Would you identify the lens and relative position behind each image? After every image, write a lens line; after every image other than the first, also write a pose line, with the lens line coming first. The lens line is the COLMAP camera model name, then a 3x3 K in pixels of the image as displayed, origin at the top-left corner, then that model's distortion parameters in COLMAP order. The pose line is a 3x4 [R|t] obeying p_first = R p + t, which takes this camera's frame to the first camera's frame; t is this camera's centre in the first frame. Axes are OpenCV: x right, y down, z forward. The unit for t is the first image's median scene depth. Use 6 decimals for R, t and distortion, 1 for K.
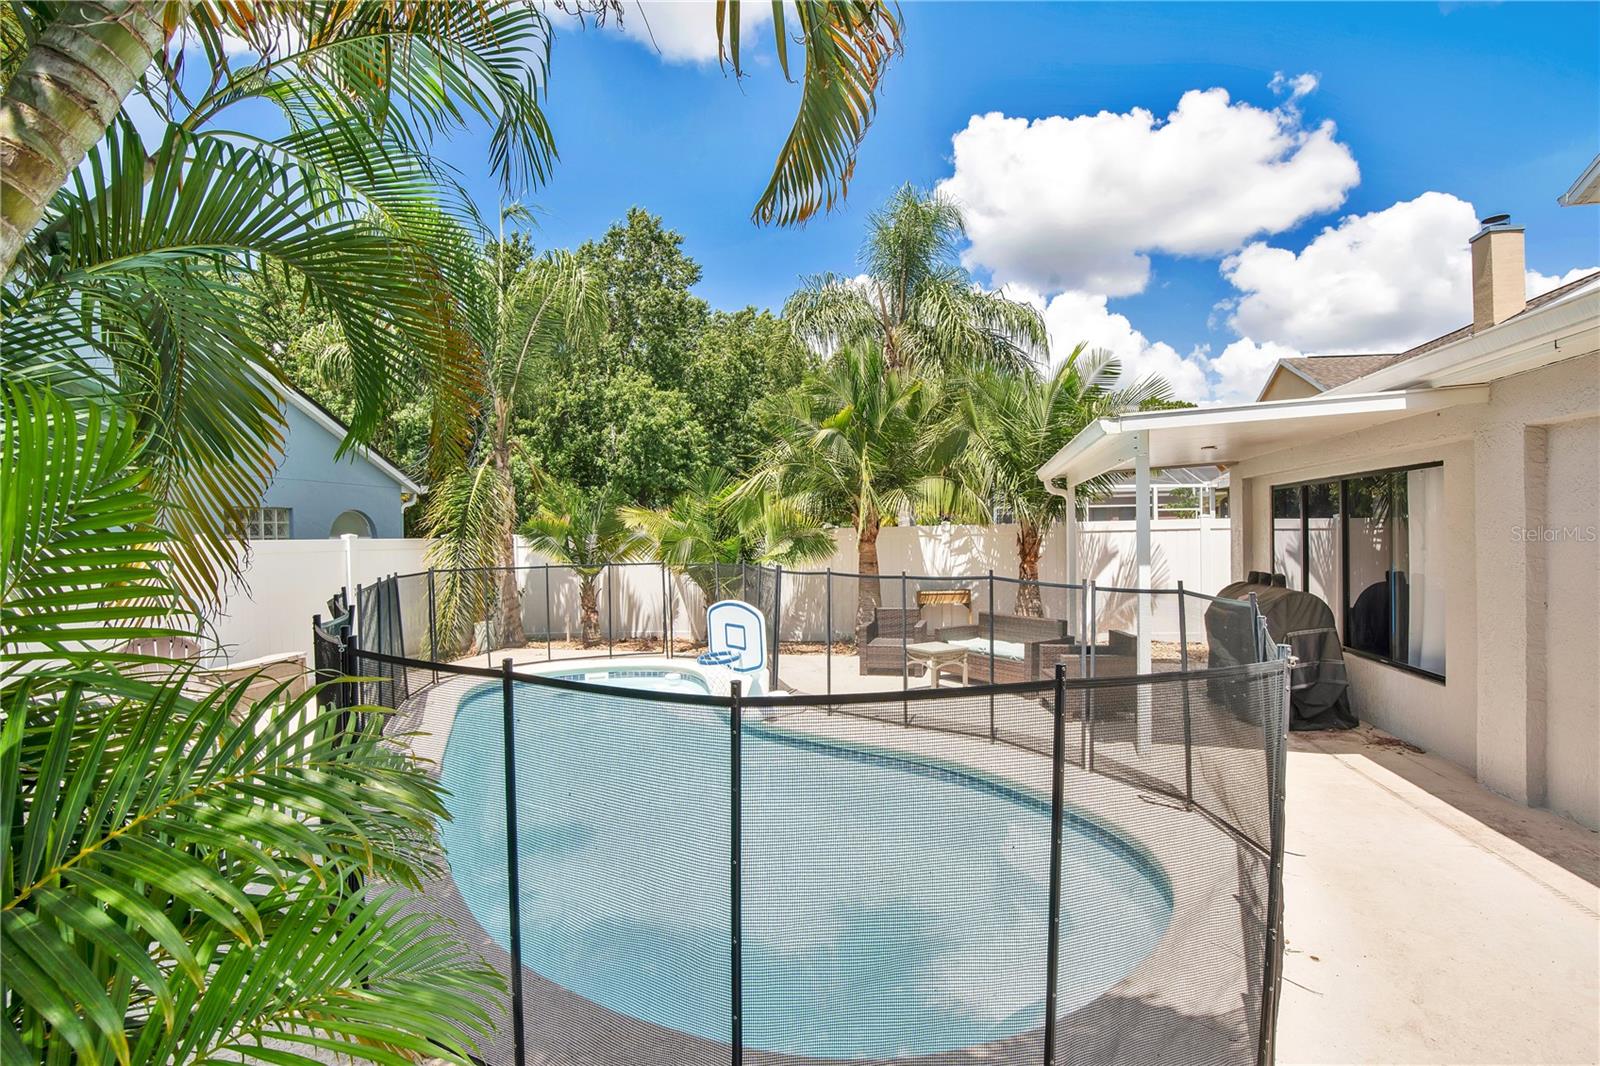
lens RADIAL K [[771.6, 0, 802.0], [0, 771.6, 536.4], [0, 0, 1]] dist [-0.011977, 0.000140]
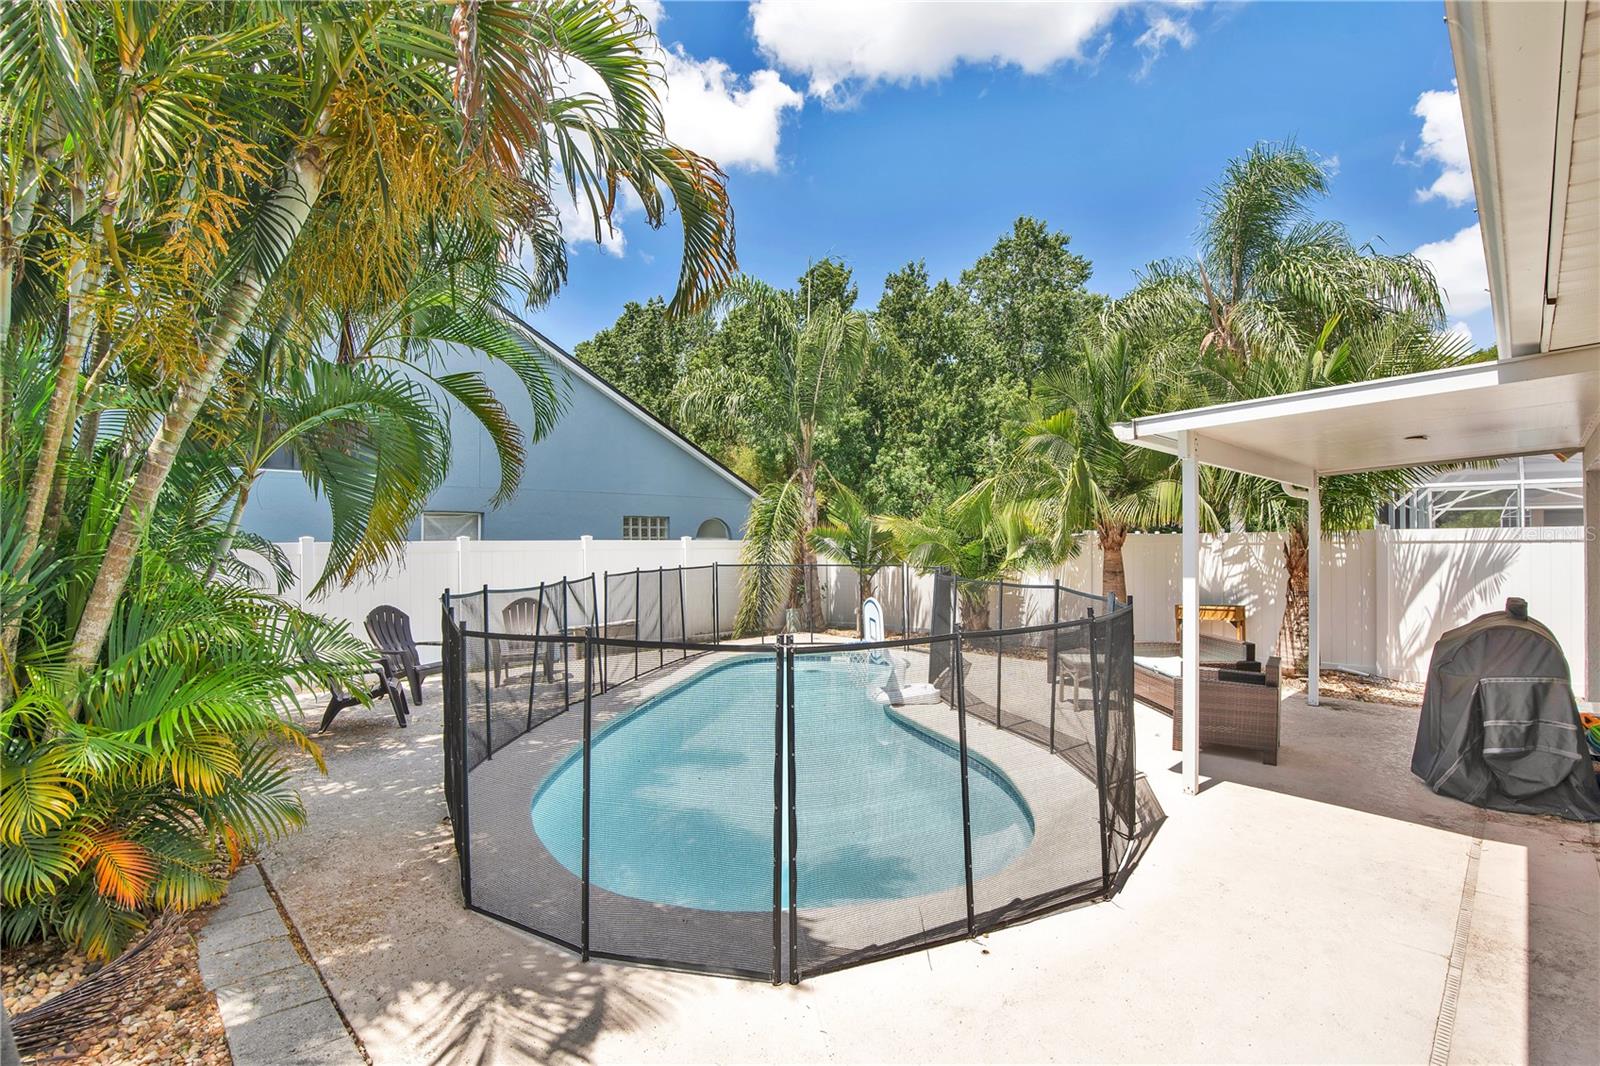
lens RADIAL K [[771.6, 0, 805.5], [0, 771.6, 538.0], [0, 0, 1]] dist [-0.011977, 0.000140]
pose [[0.823914, 0.010707, -0.566613, 0.144348], [-0.010794, 0.999937, 0.003200, -0.002577], [0.566612, 0.003480, 0.823978, -0.000873]]
